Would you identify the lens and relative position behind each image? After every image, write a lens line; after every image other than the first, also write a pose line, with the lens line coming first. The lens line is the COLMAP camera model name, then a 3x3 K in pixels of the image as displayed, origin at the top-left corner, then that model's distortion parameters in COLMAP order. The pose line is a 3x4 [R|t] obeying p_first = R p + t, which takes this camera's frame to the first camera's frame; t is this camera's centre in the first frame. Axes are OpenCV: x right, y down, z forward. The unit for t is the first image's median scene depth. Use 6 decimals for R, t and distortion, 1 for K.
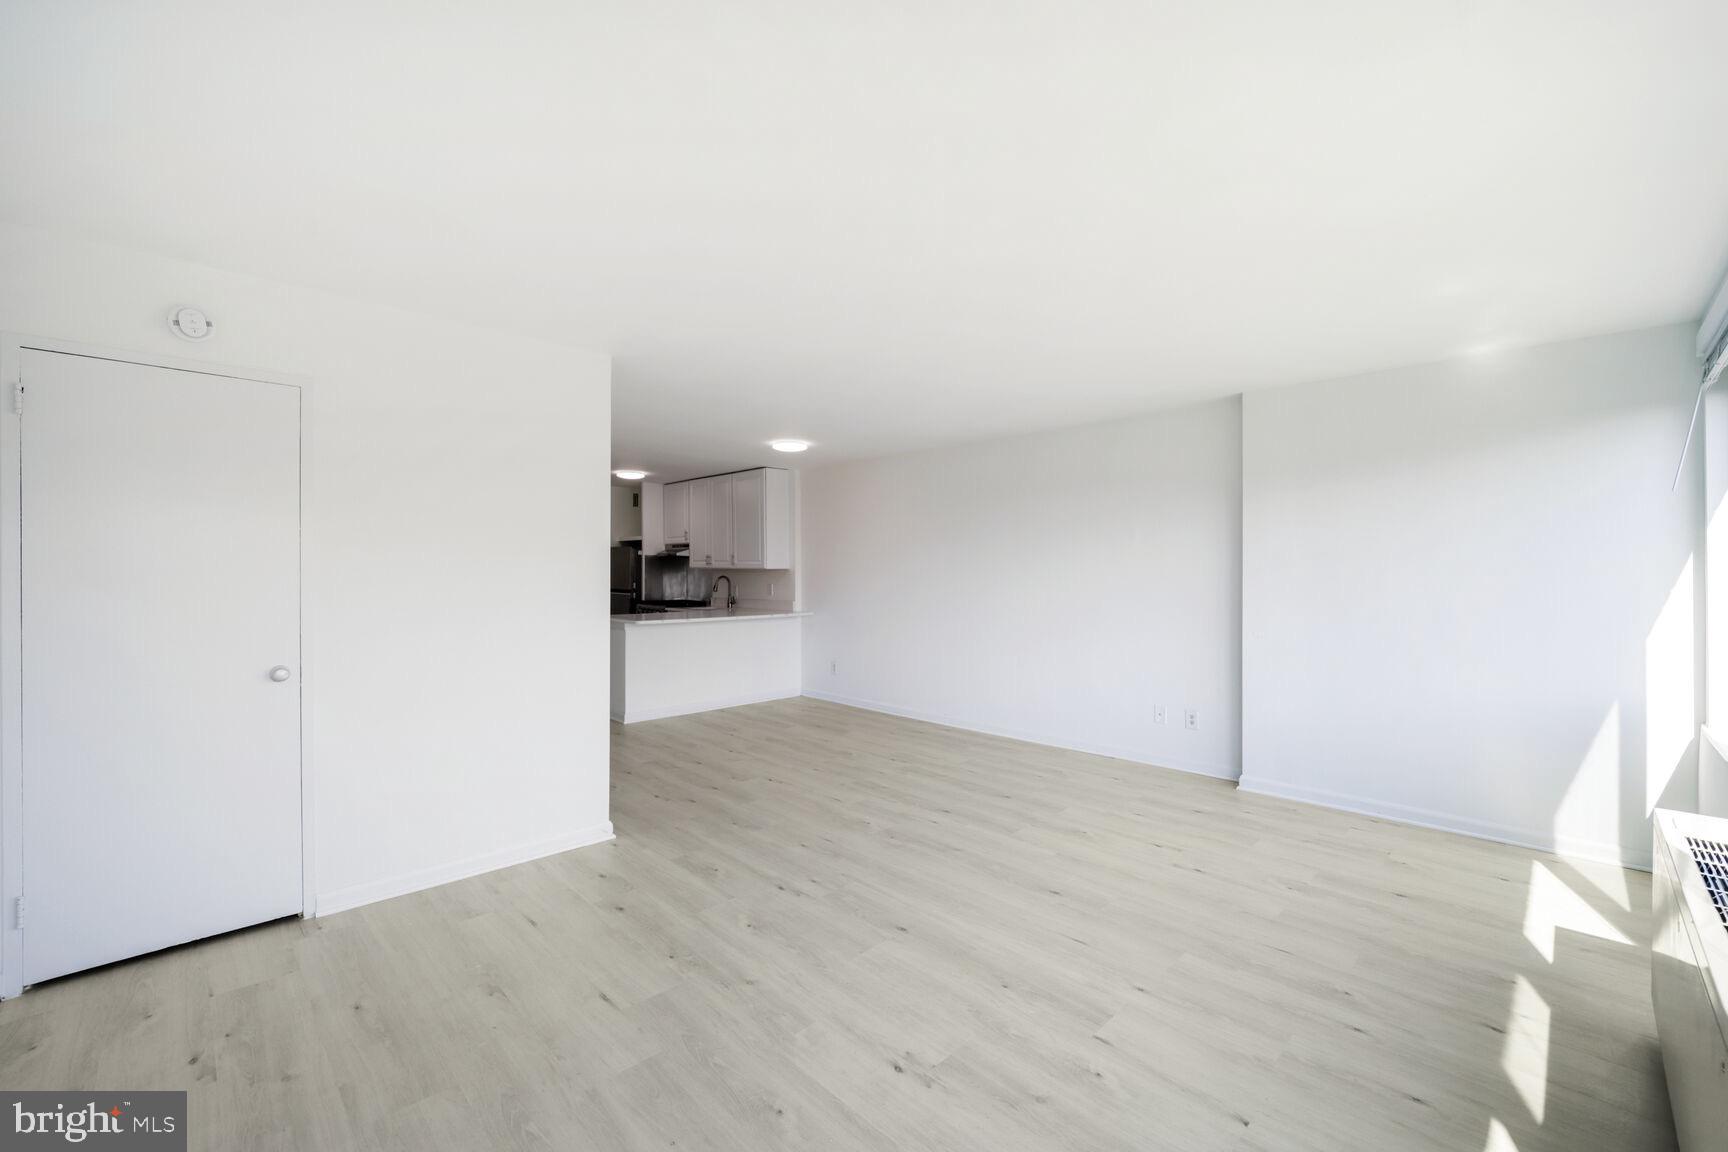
lens RADIAL K [[705.1, 0, 846.6], [0, 705.1, 570.0], [0, 0, 1]] dist [-0.002889, -0.000529]
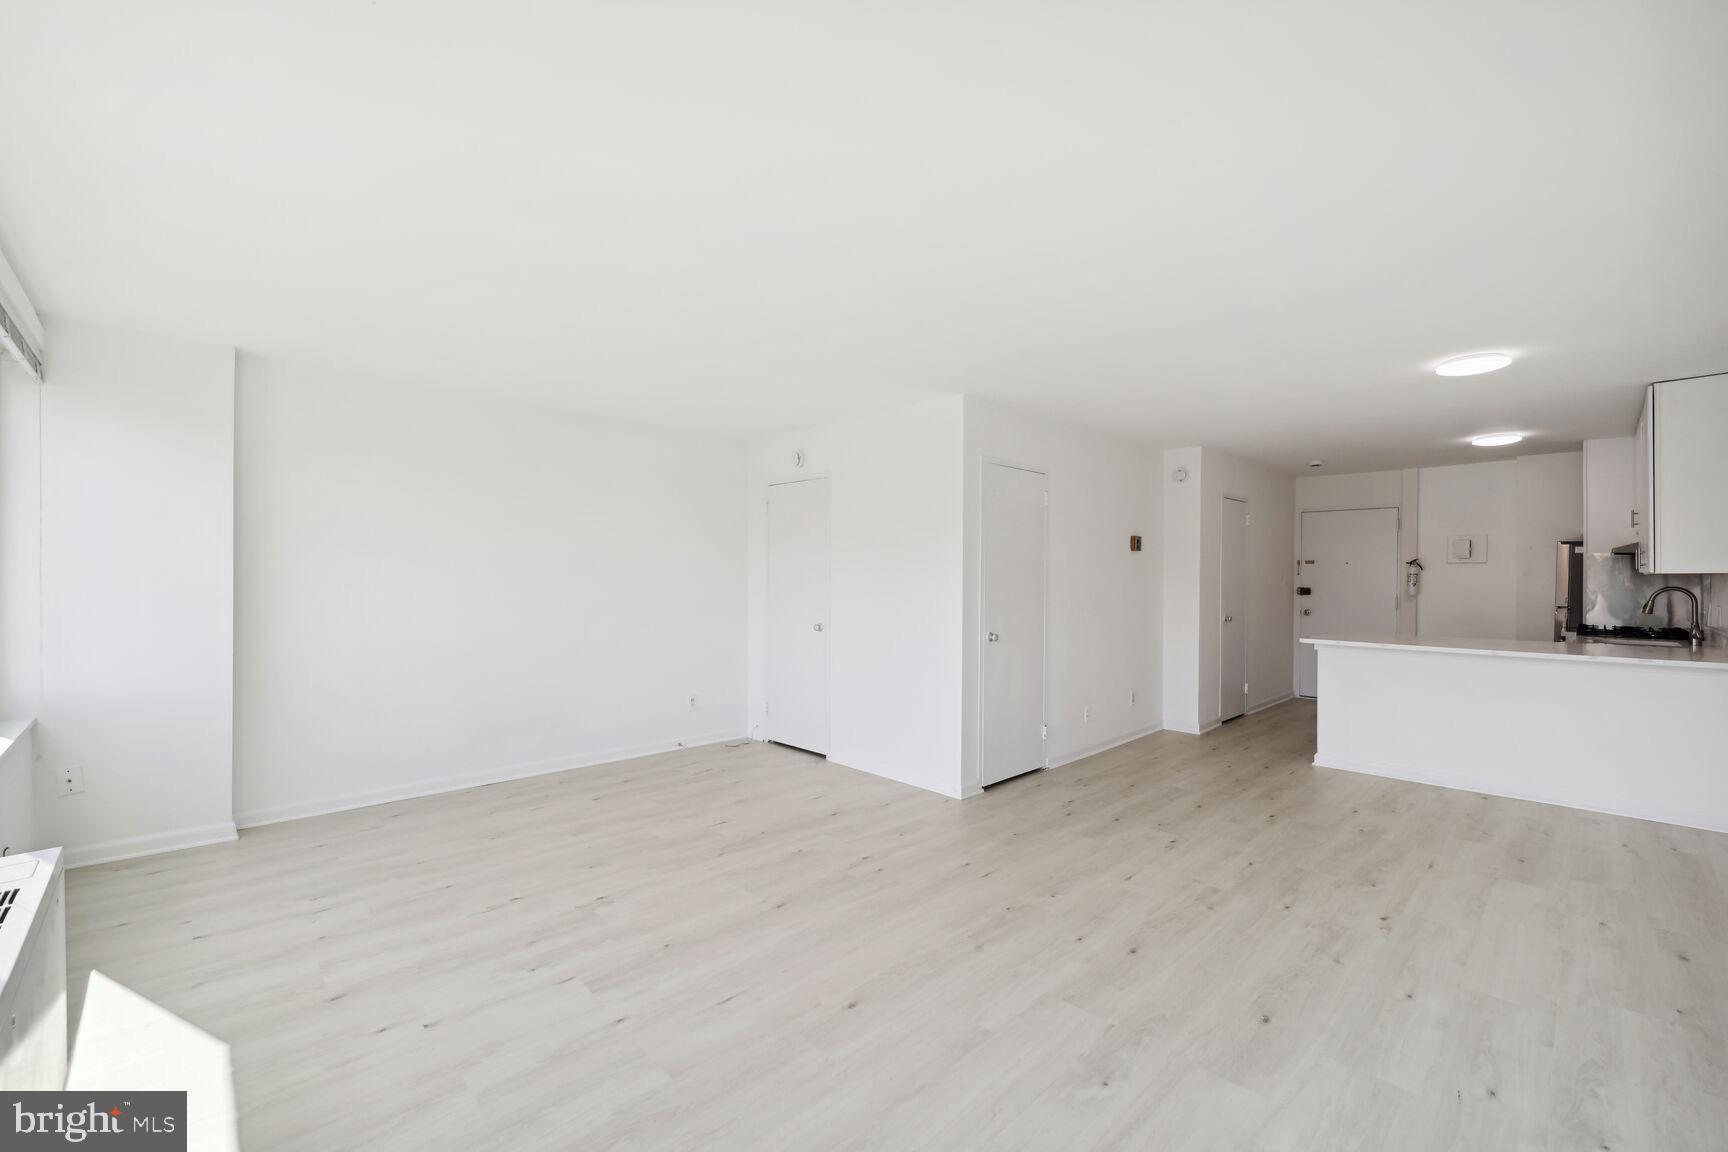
lens RADIAL K [[705.1, 0, 878.8], [0, 705.1, 574.8], [0, 0, 1]] dist [-0.002889, -0.000529]
pose [[0.019418, -0.003824, -0.999804, 1.036472], [-0.002869, 0.999988, -0.003881, 0.007171], [0.999807, 0.002944, 0.019407, 1.010685]]
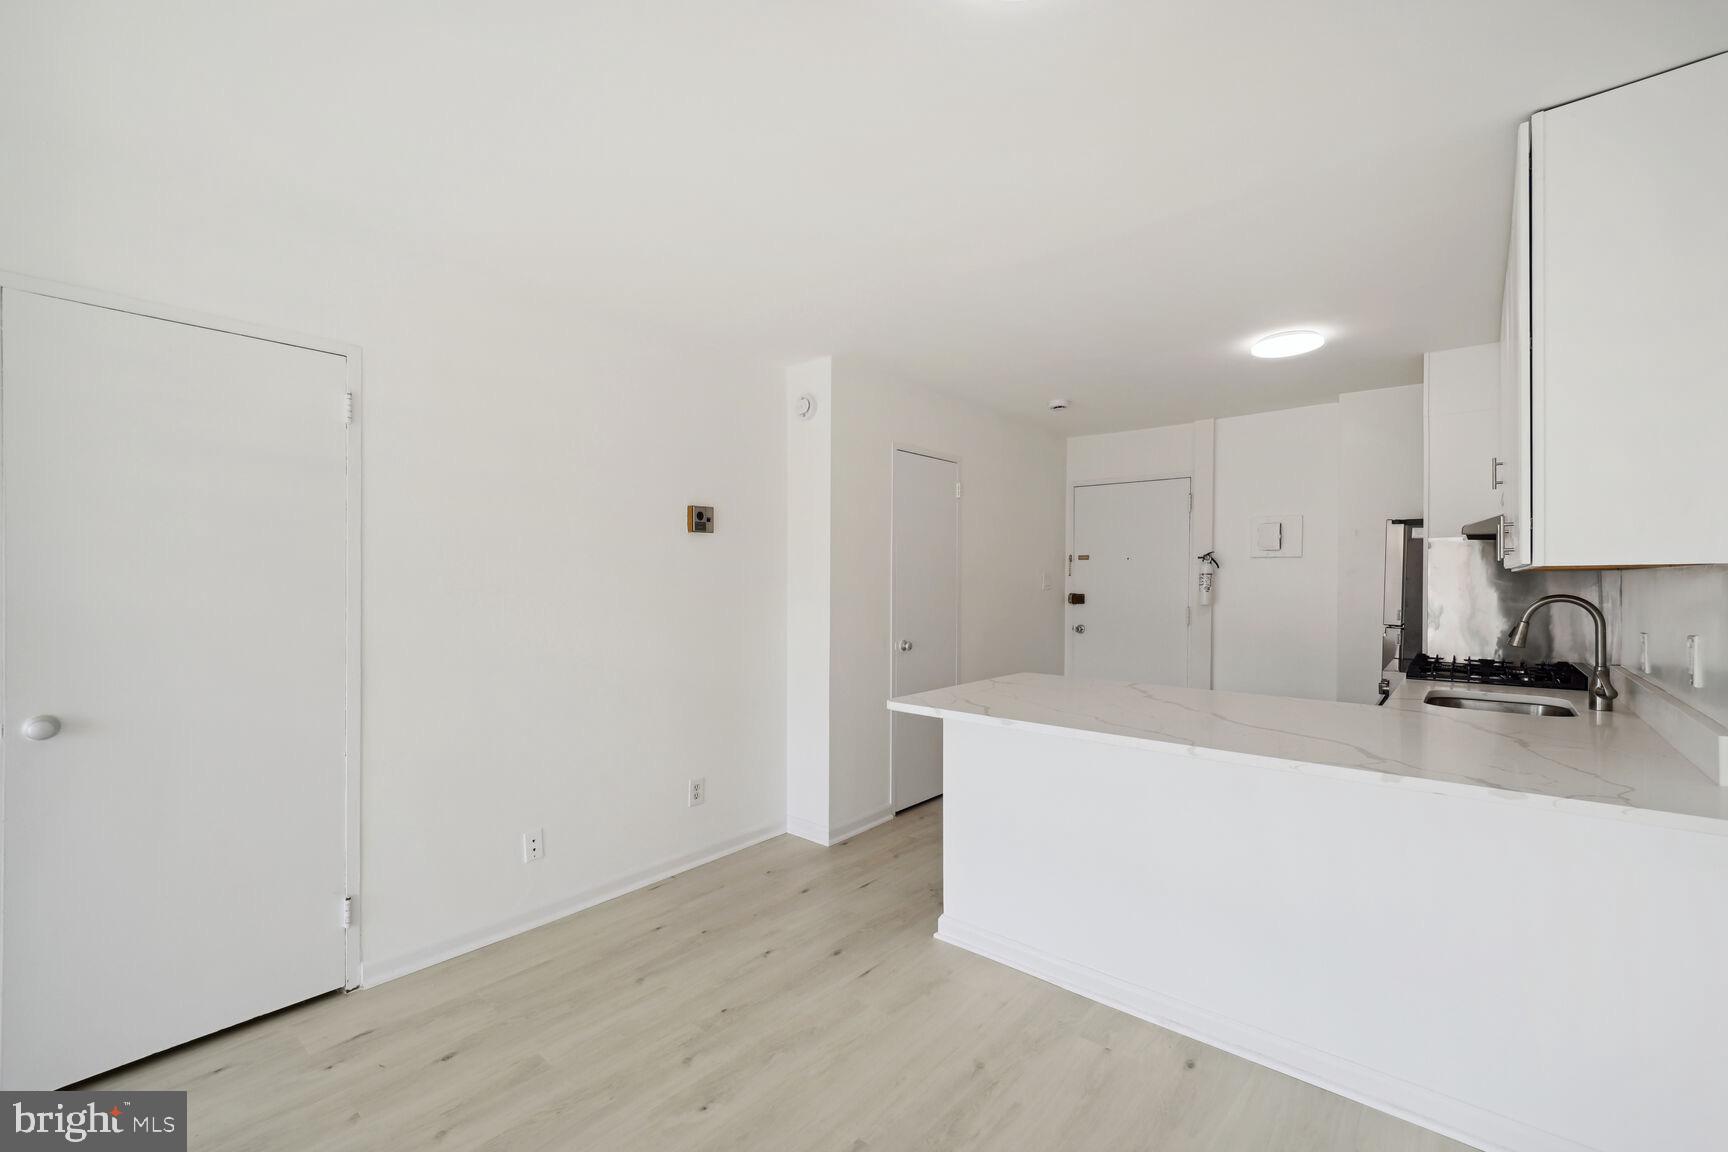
lens RADIAL K [[705.1, 0, 897.9], [0, 705.1, 586.8], [0, 0, 1]] dist [-0.002889, -0.000529]
pose [[0.129235, 0.006735, -0.991591, 0.201778], [0.000630, 0.999976, 0.006874, 0.008492], [0.991614, -0.001513, 0.129227, 1.959608]]
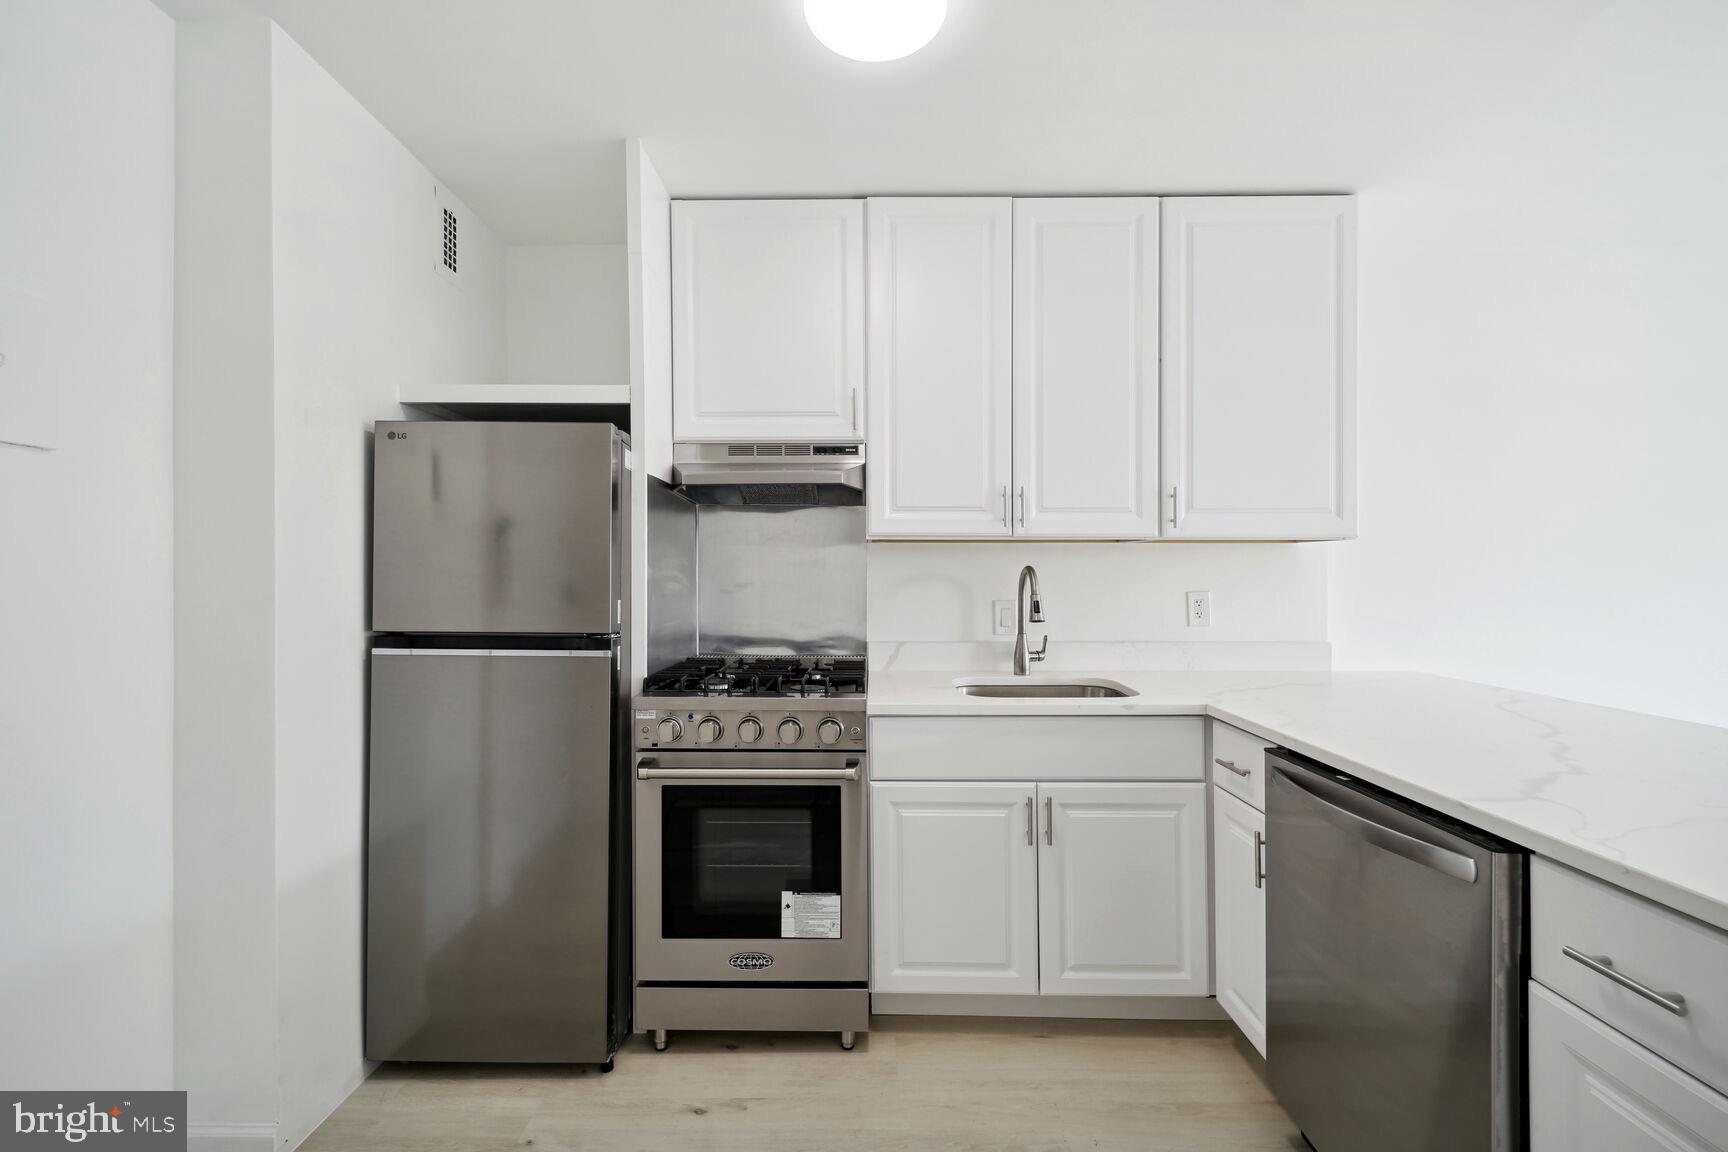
lens RADIAL K [[705.1, 0, 855.9], [0, 705.1, 575.9], [0, 0, 1]] dist [-0.002889, -0.000529]
pose [[0.697972, -0.003193, 0.716118, -1.198660], [-0.001236, 0.999983, 0.005662, 0.030191], [-0.716124, -0.004837, 0.697956, 2.381829]]
